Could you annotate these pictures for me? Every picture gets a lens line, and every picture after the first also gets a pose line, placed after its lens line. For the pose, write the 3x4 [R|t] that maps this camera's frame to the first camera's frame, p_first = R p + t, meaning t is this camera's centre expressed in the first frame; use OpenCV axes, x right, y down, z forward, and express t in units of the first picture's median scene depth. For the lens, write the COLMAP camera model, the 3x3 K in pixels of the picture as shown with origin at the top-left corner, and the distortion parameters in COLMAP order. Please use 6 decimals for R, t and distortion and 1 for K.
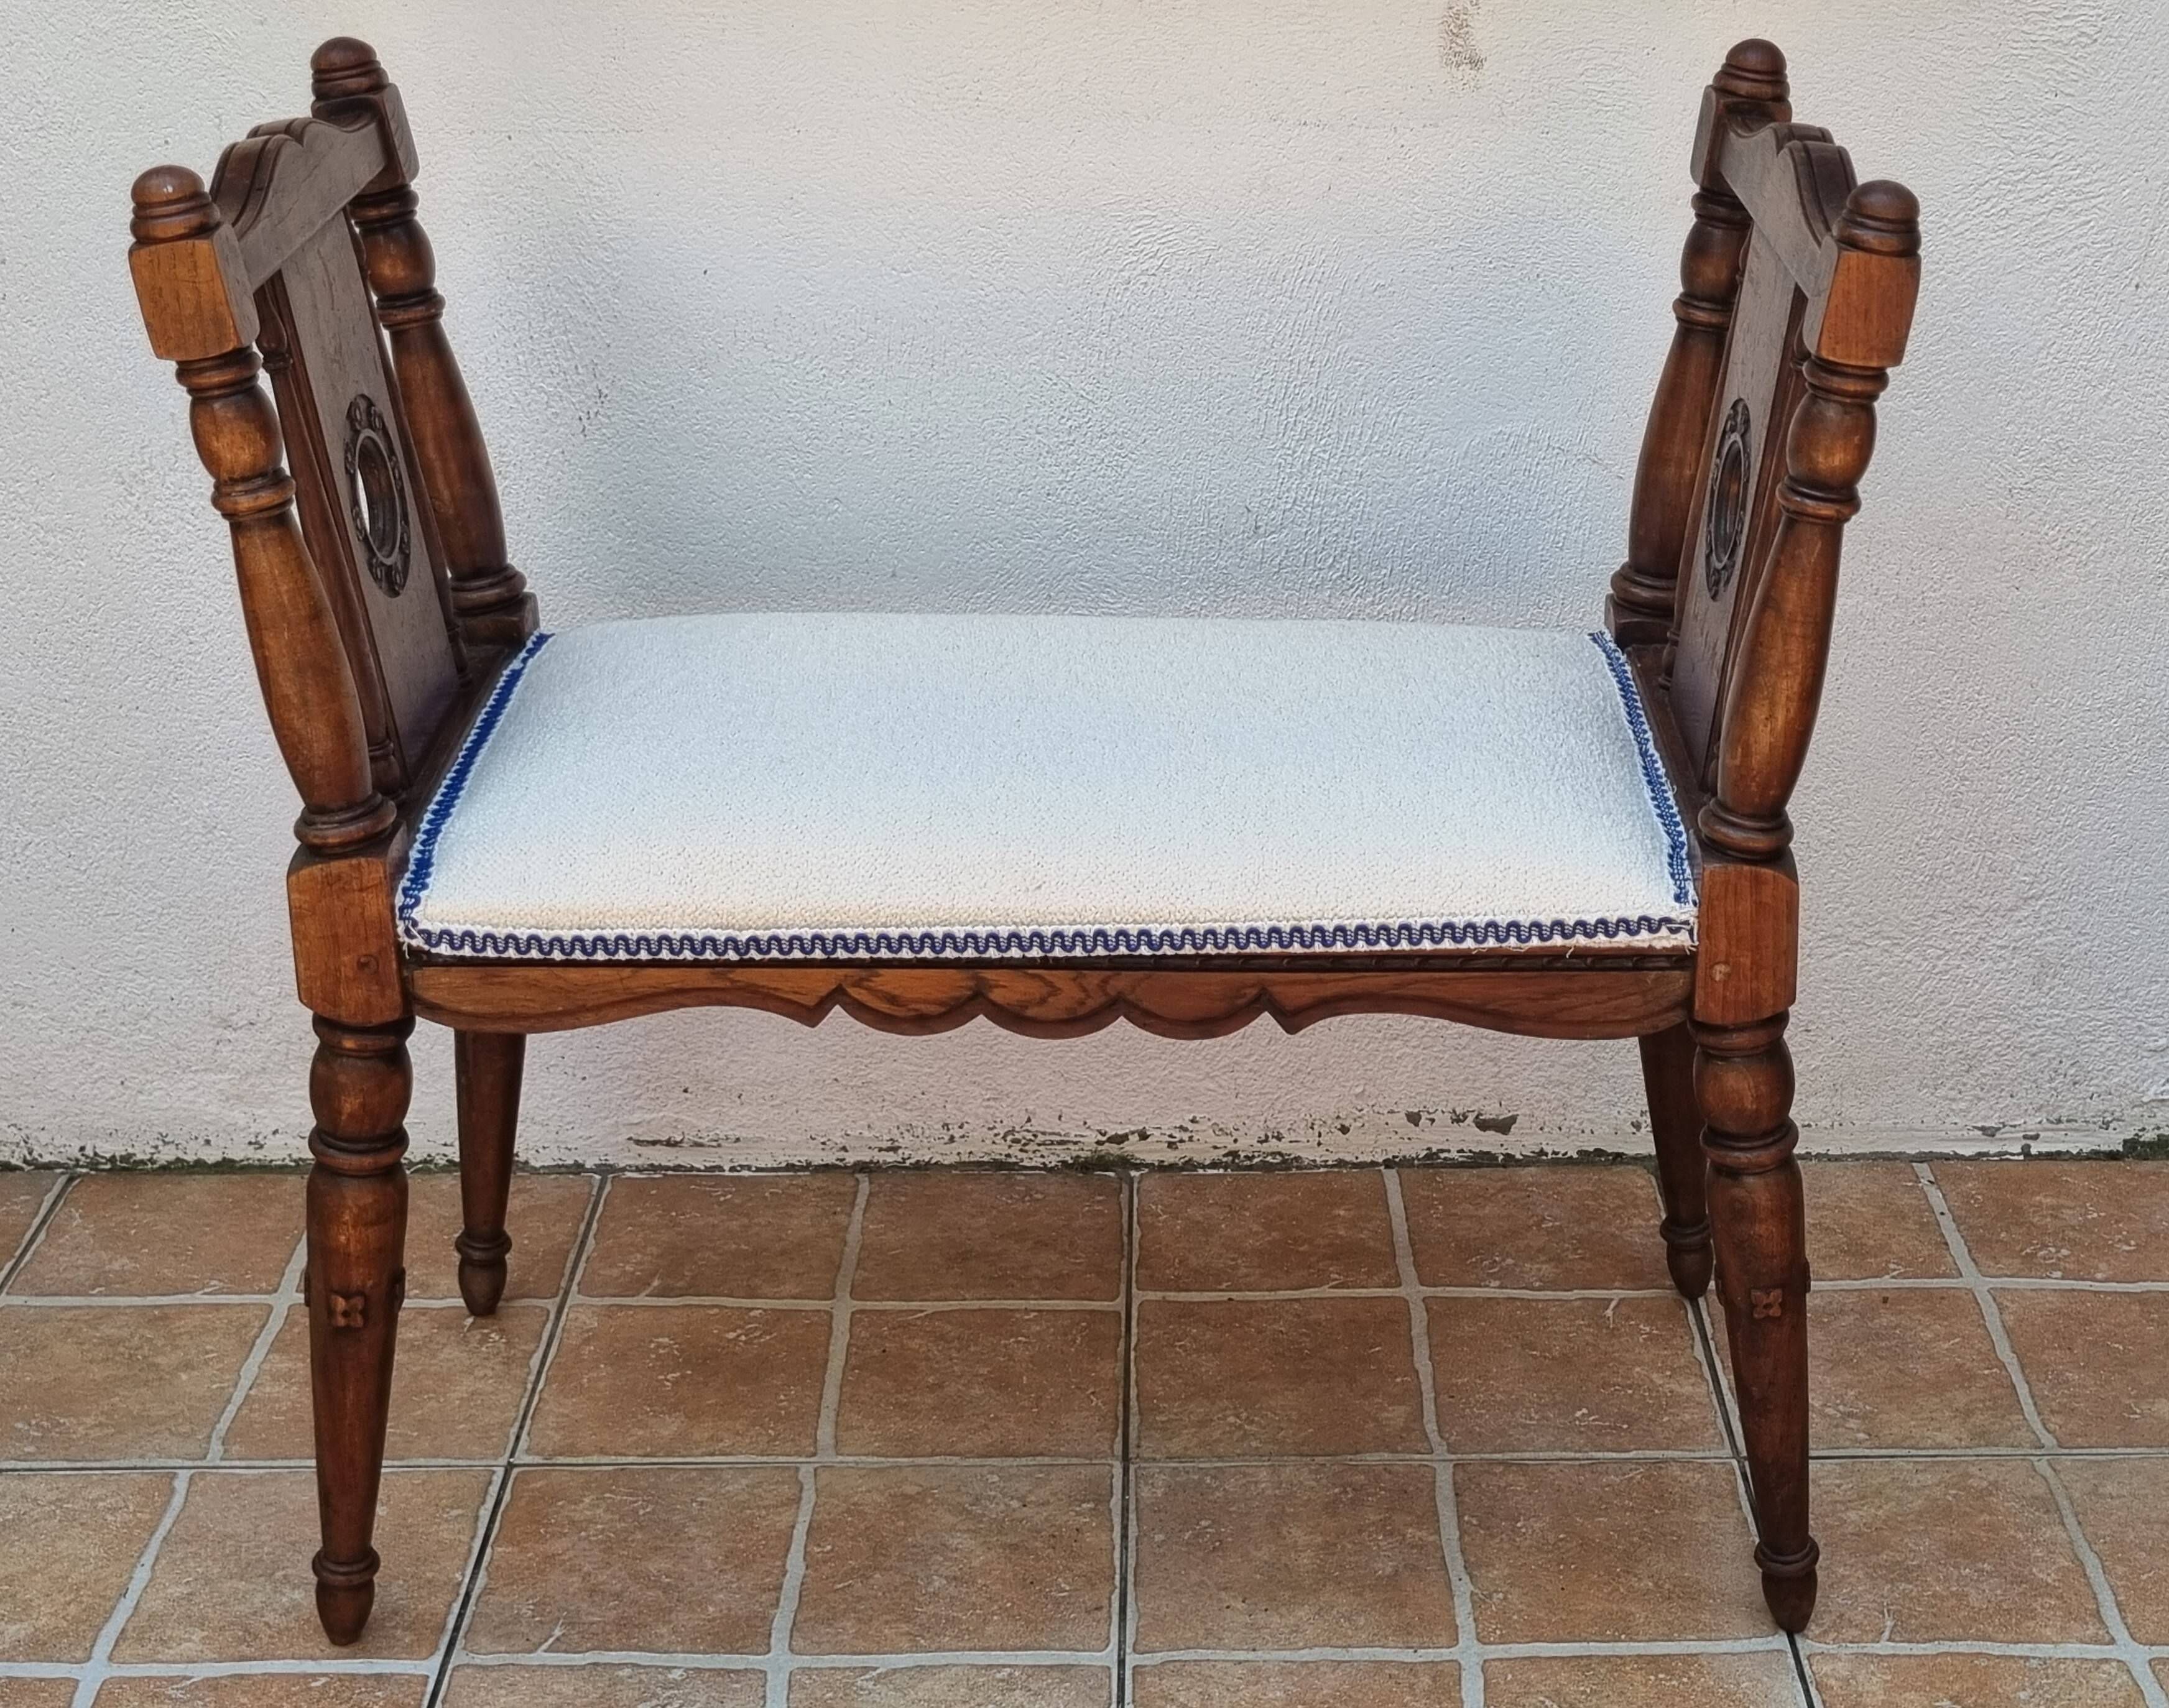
lens RADIAL K [[3346.3, 0, 1221.7], [0, 3346.3, 771.5], [0, 0, 1]] dist [0.027941, 0.069468]
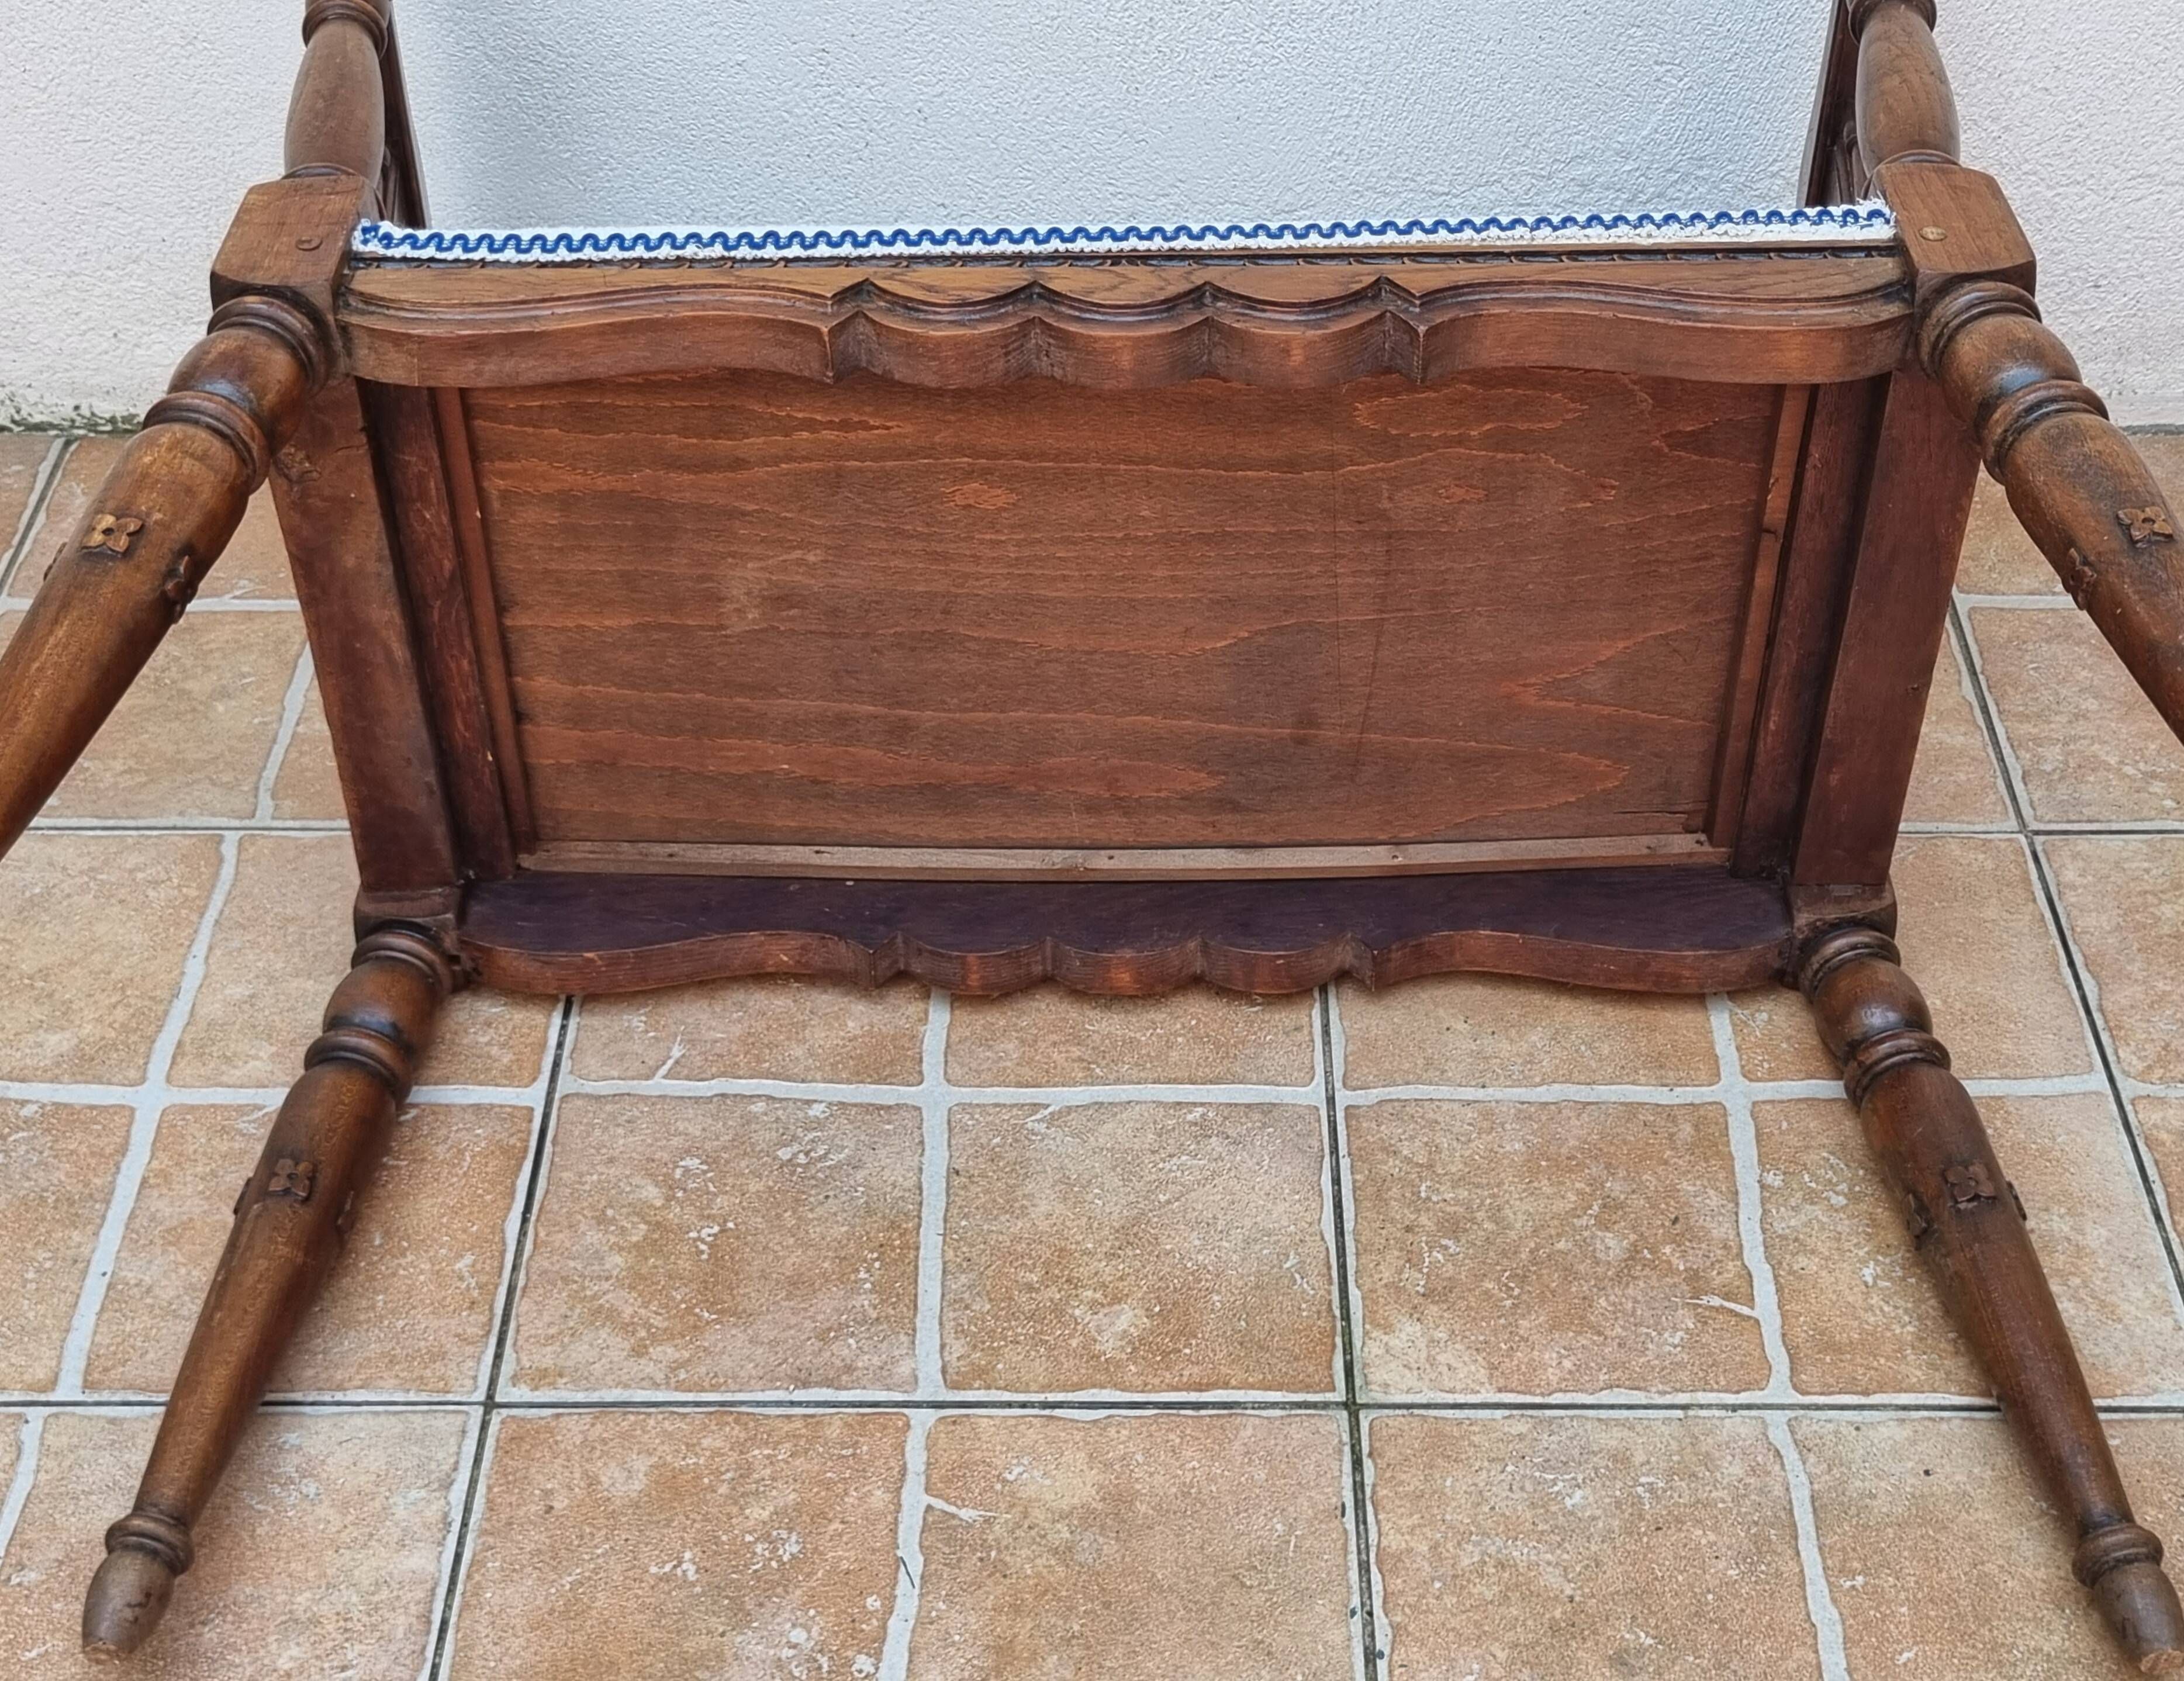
lens RADIAL K [[3114.6, 0, 1109.7], [0, 3114.6, 832.0], [0, 0, 1]] dist [0.011190, 0.127349]
pose [[0.999816, 0.008873, -0.017027, -0.067154], [-0.002834, 0.945300, 0.326189, -0.055575], [0.018990, -0.326081, 0.945151, 0.240402]]
